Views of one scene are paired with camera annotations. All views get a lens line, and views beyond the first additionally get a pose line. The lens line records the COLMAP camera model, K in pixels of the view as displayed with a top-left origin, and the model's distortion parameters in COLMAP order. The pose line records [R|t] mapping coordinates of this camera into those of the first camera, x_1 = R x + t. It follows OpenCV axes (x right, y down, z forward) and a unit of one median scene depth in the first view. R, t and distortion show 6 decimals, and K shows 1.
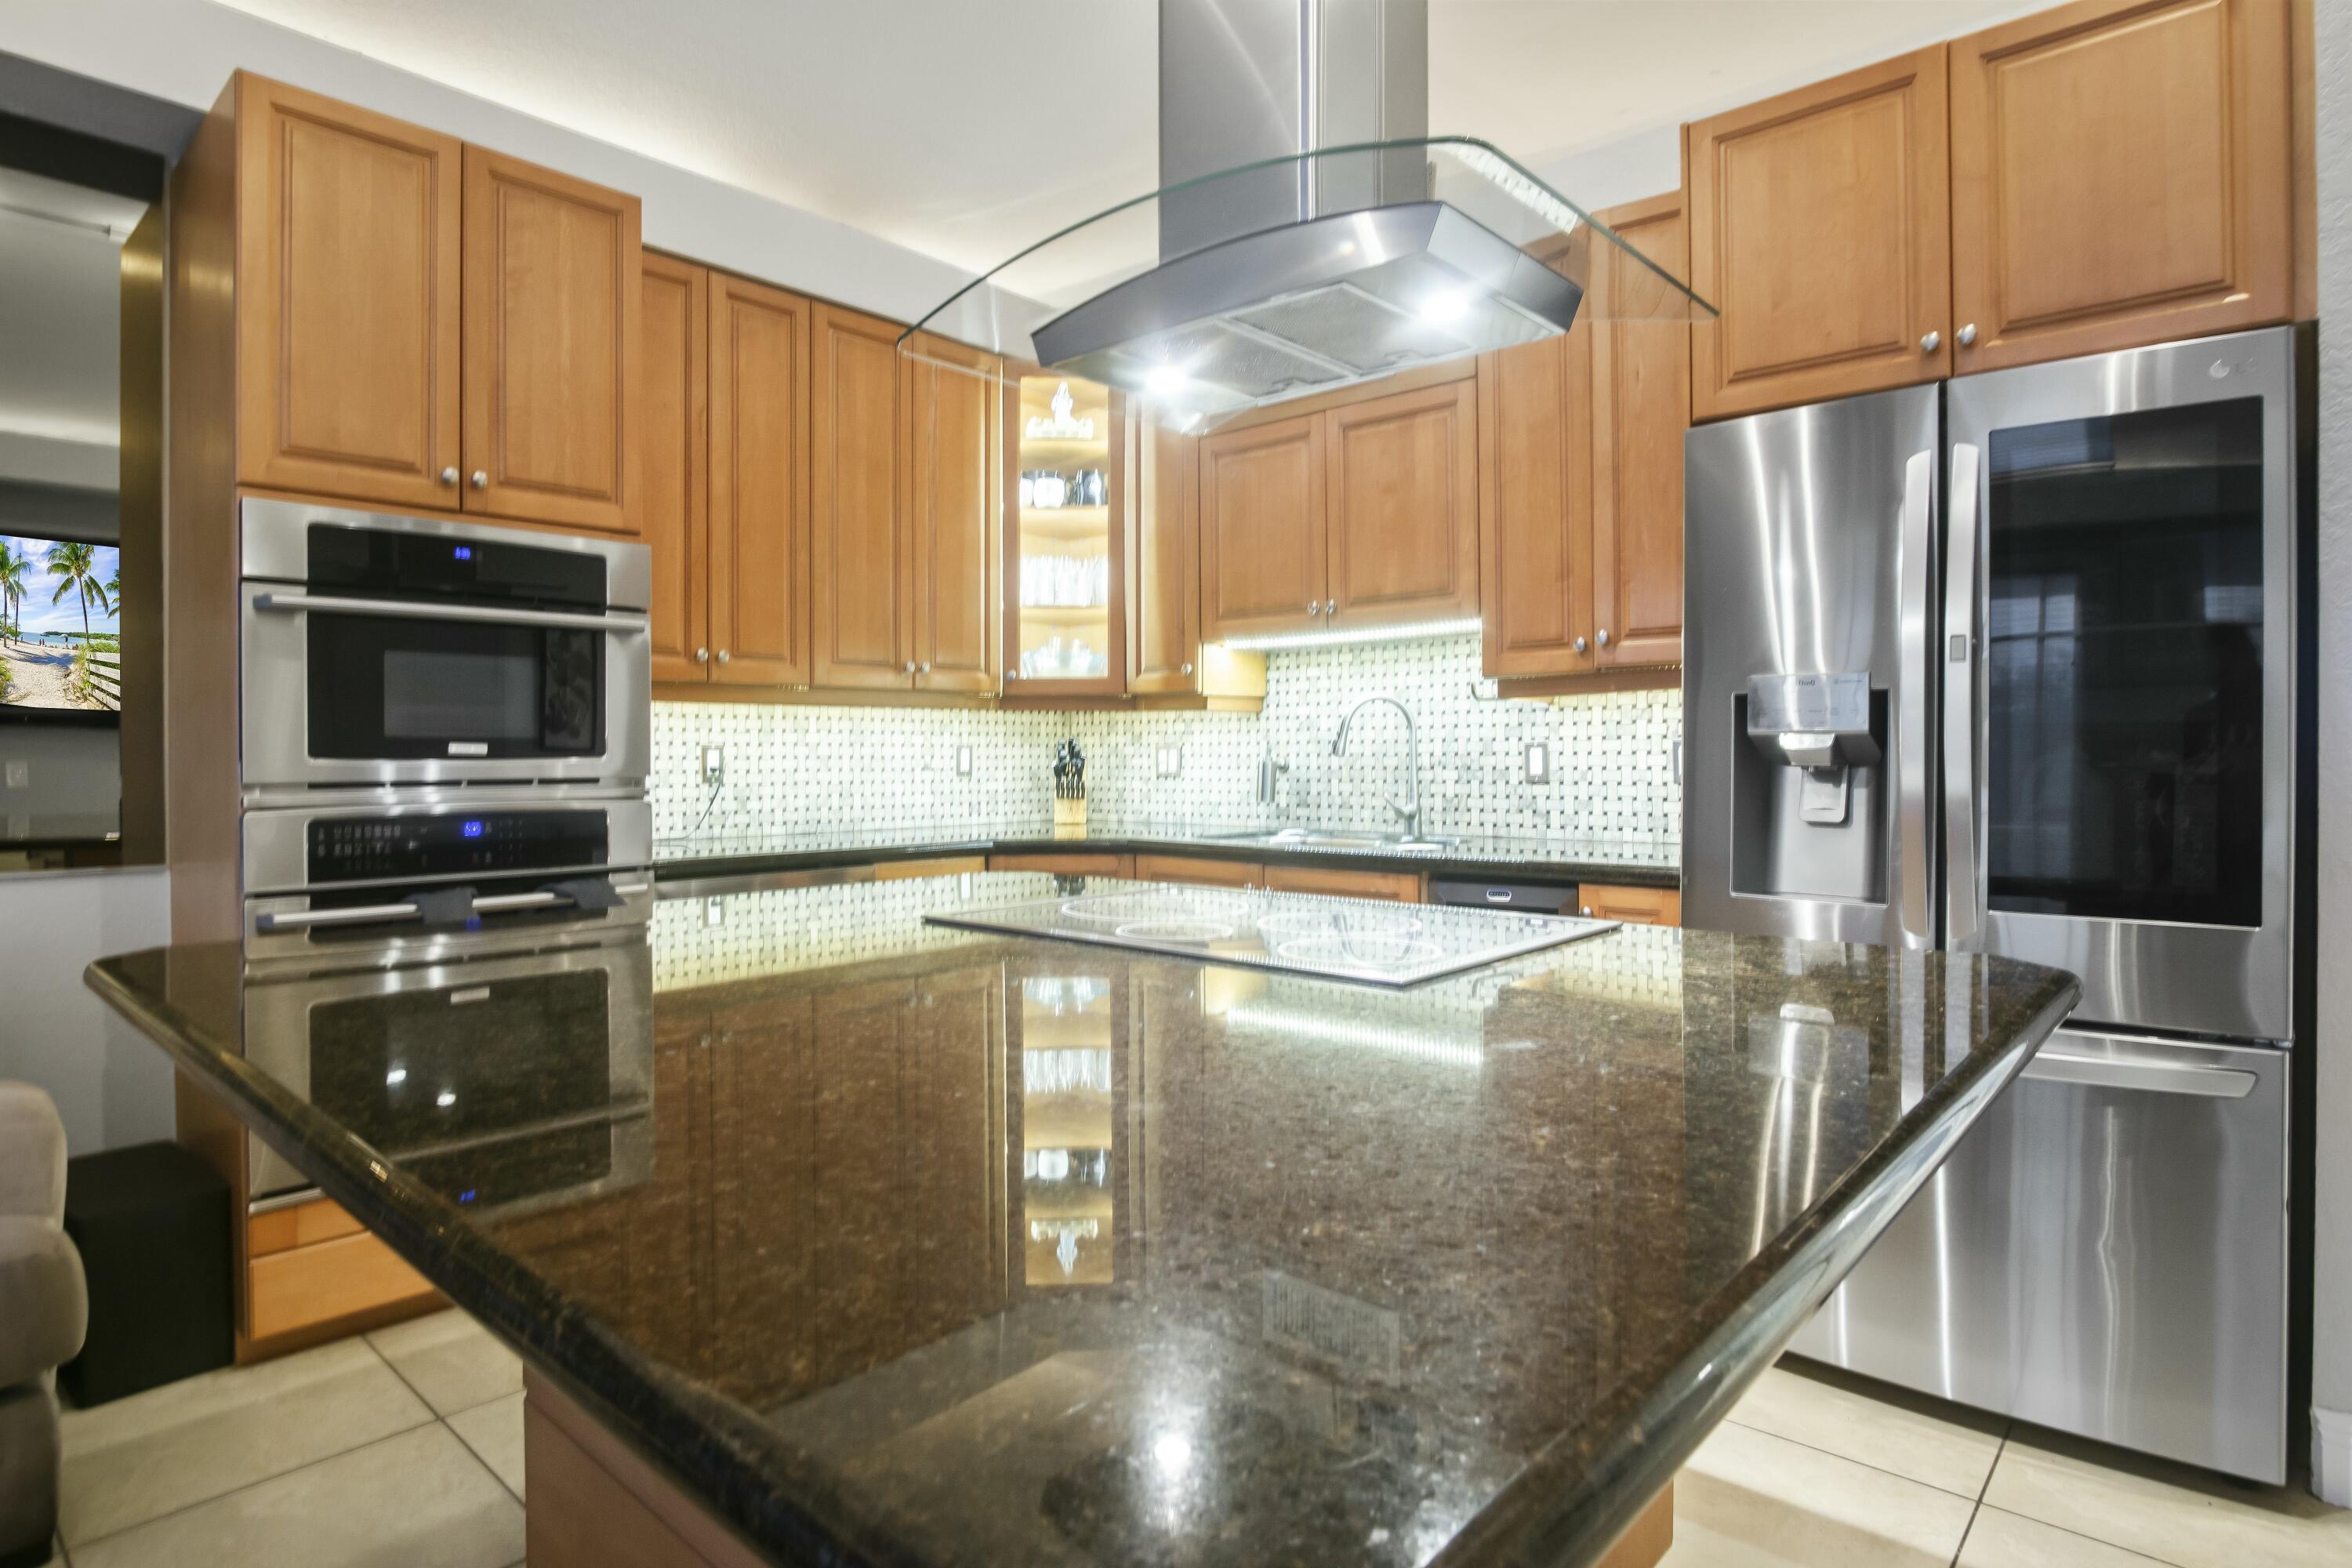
lens RADIAL K [[1259.2, 0, 1170.8], [0, 1259.2, 756.3], [0, 0, 1]] dist [-0.016166, -0.000040]
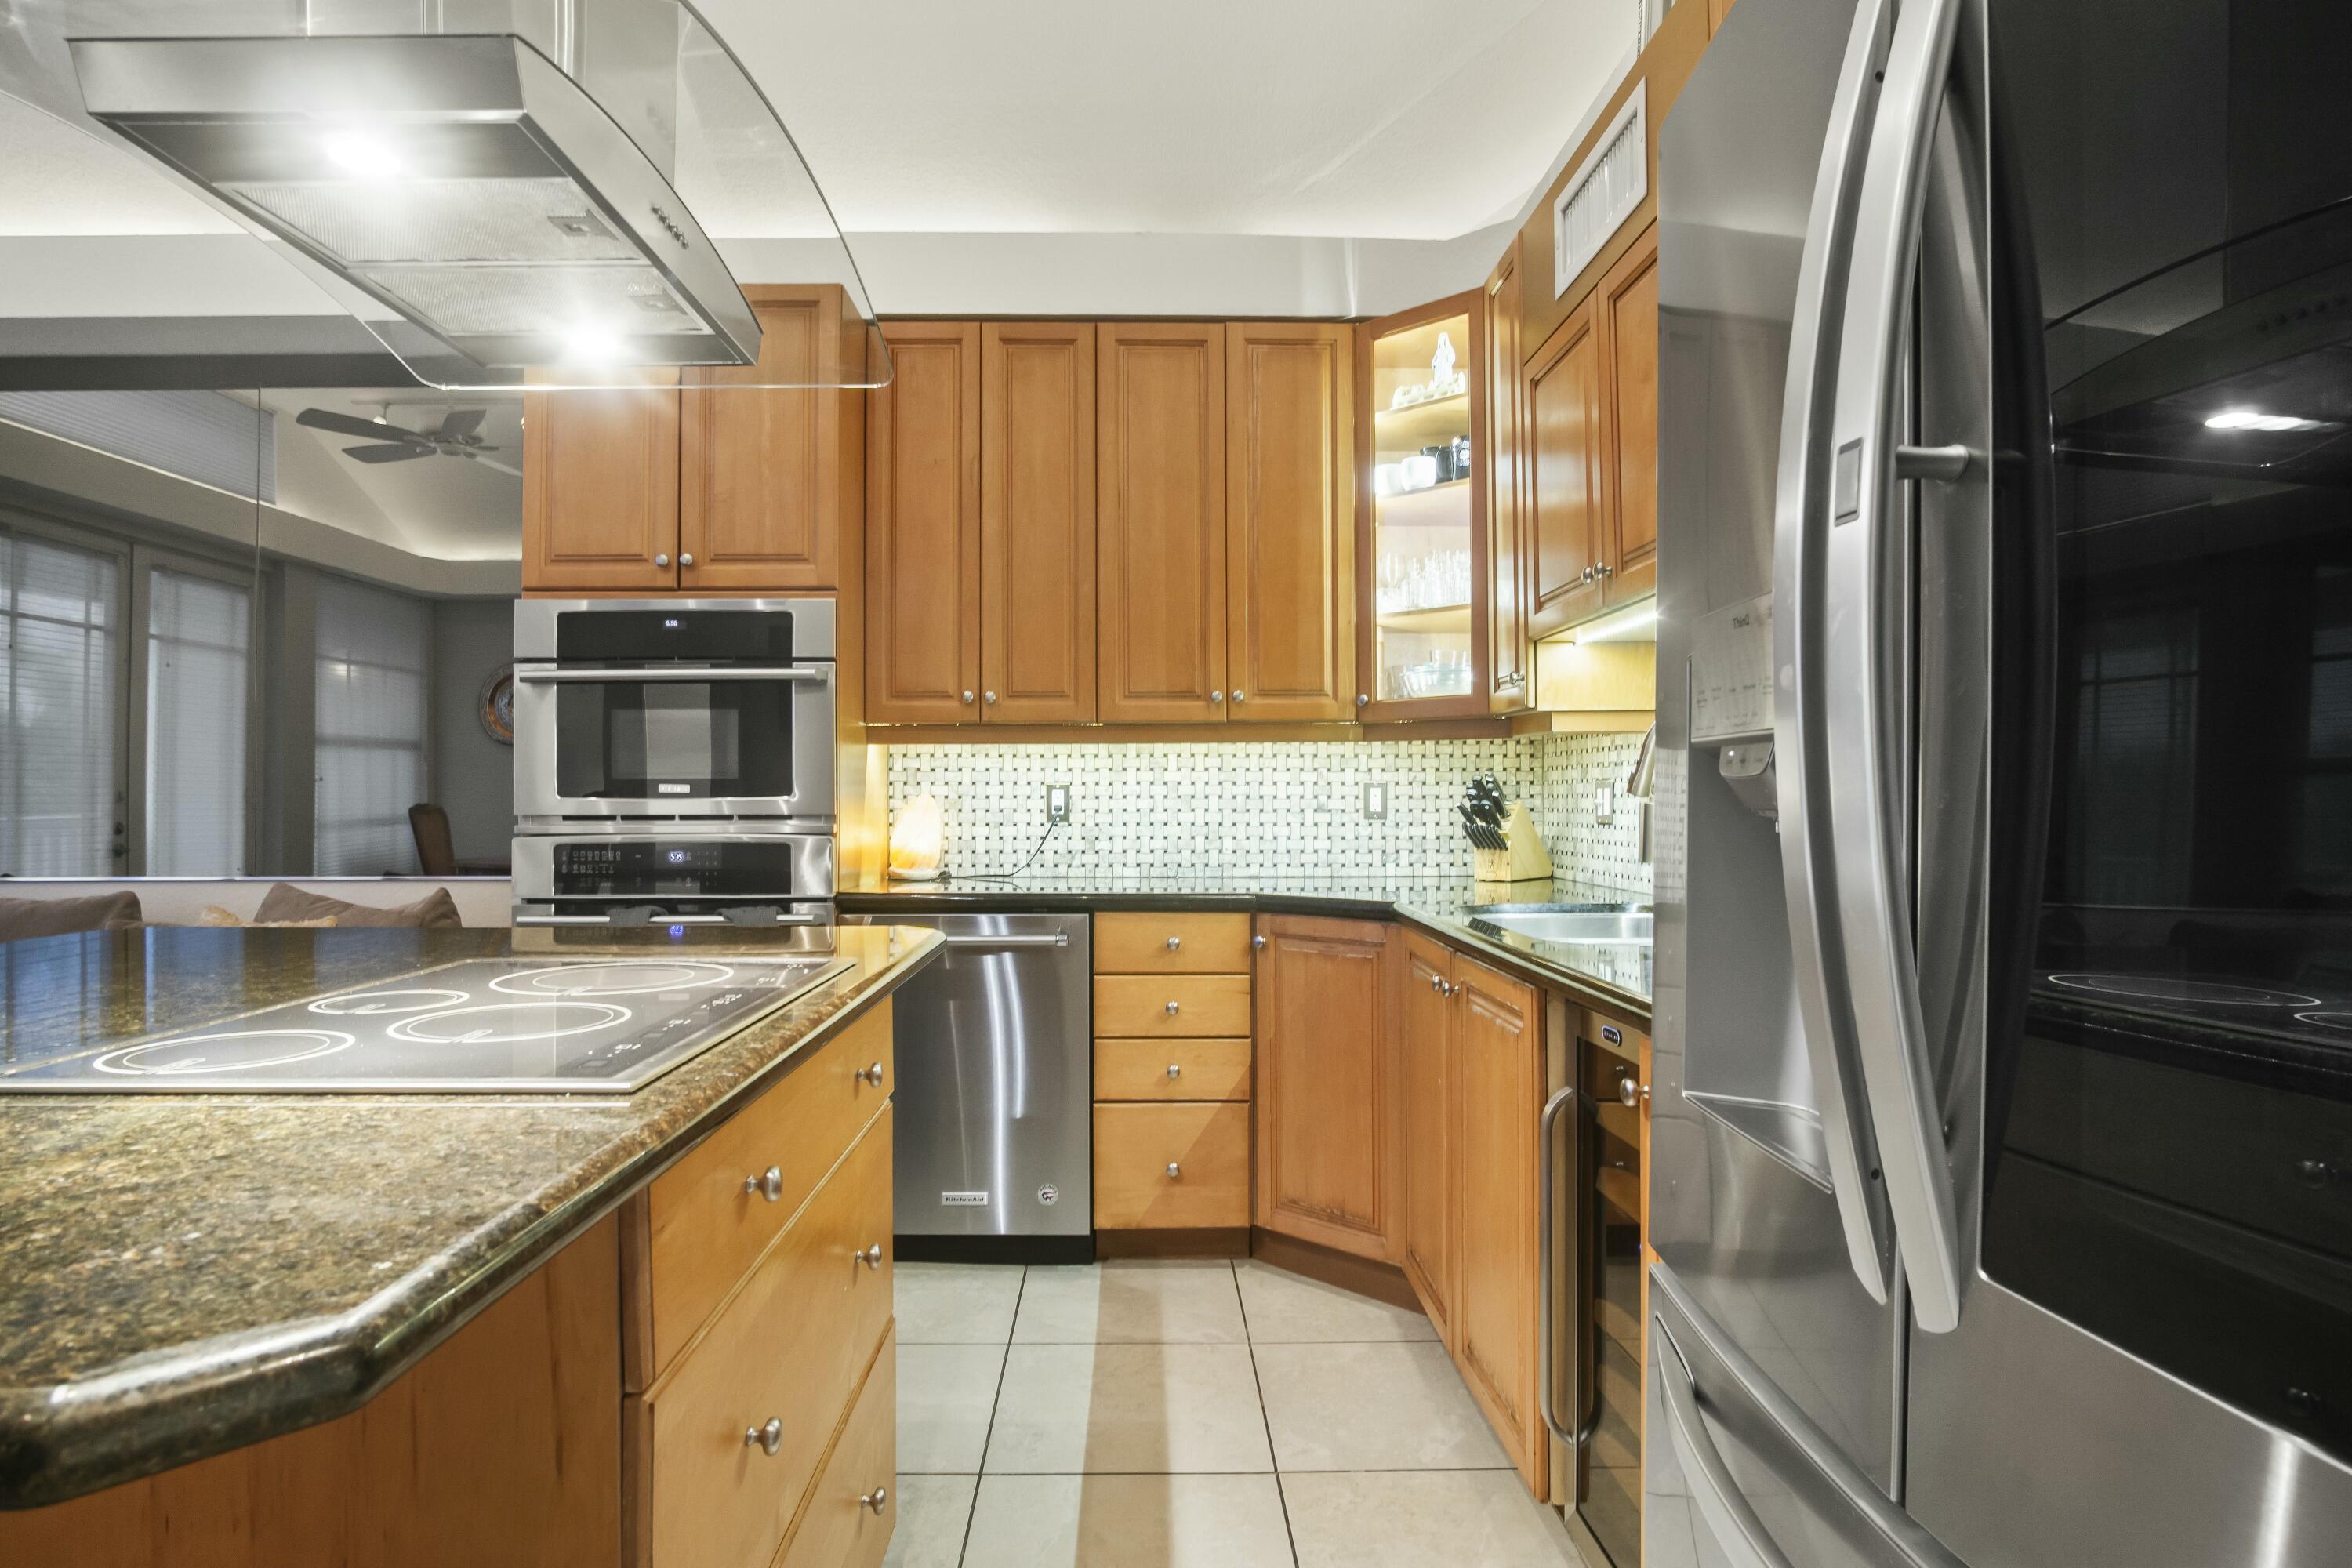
lens RADIAL K [[1274.9, 0, 1176.0], [0, 1274.9, 784.0], [0, 0, 1]] dist [-0.031179, 0.000687]
pose [[0.691332, -0.005576, -0.722516, 0.436030], [-0.001307, 0.999959, -0.008968, -0.000190], [0.722536, 0.007144, 0.691296, 0.356052]]
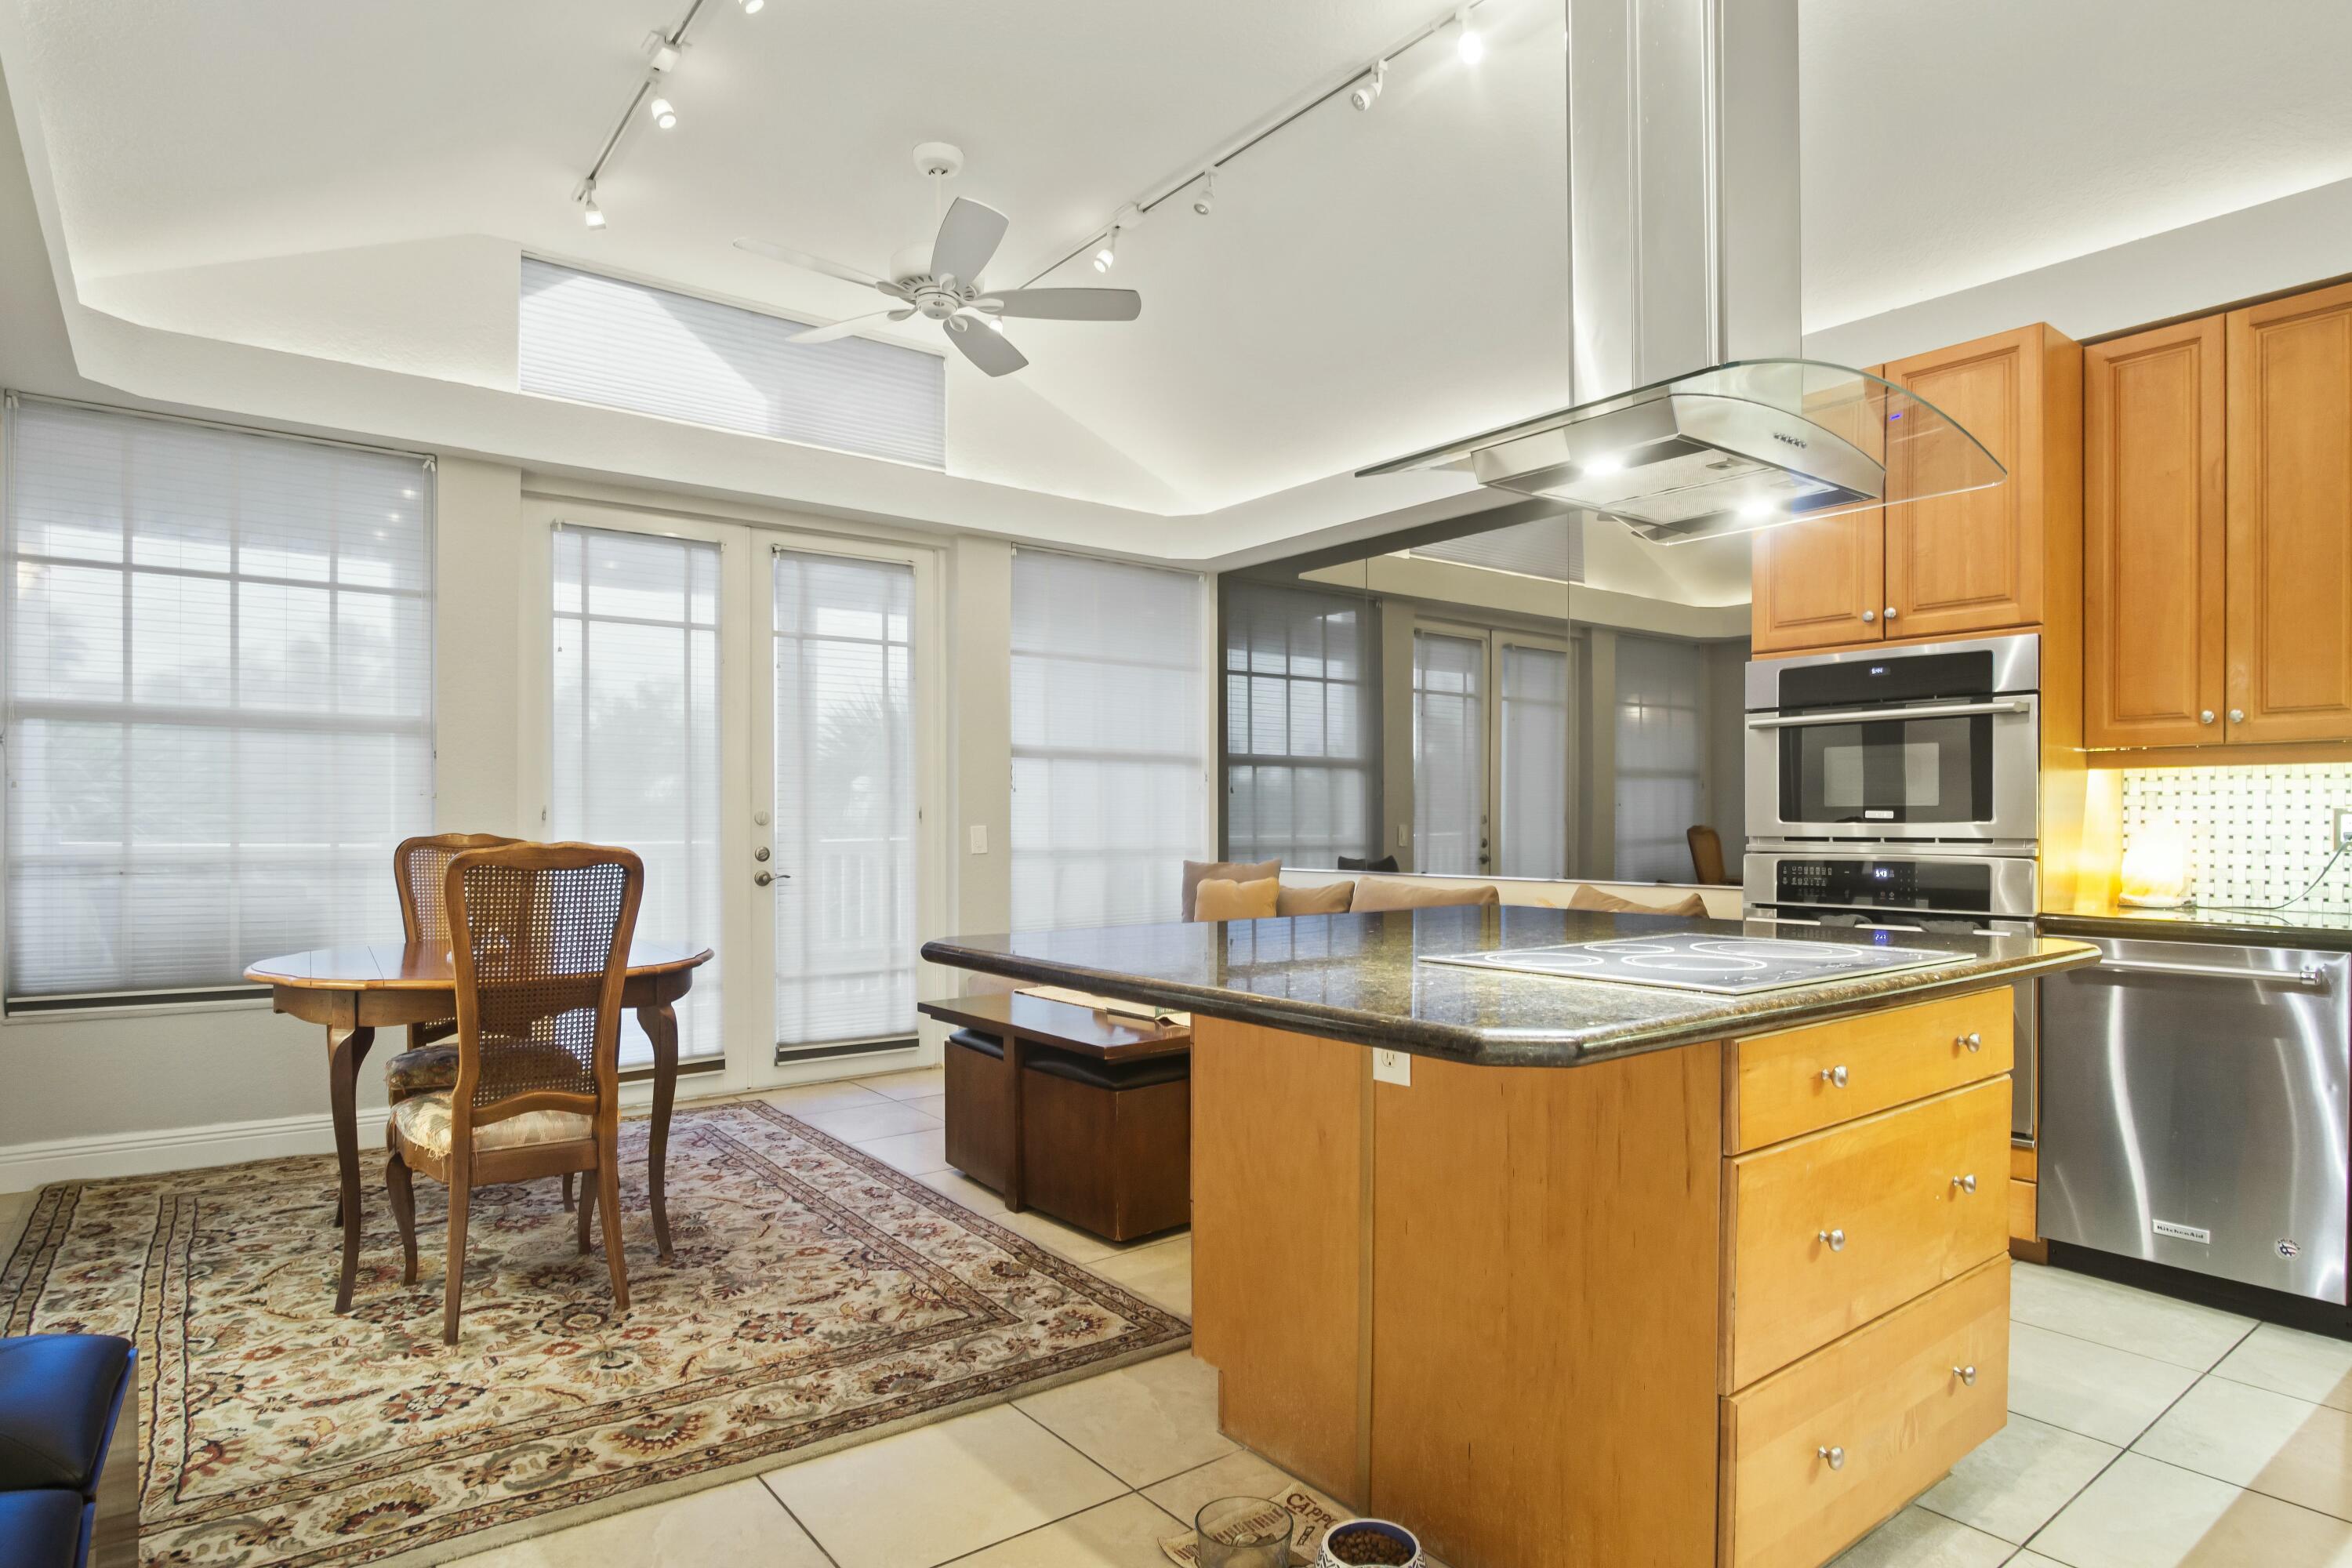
lens RADIAL K [[1283.8, 0, 1175.9], [0, 1283.8, 827.9], [0, 0, 1]] dist [-0.014686, 0.000577]
pose [[-0.172659, 0.009589, -0.984935, 0.647275], [-0.000721, 0.999951, 0.009862, -0.003178], [0.984981, 0.002413, -0.172644, 0.337377]]
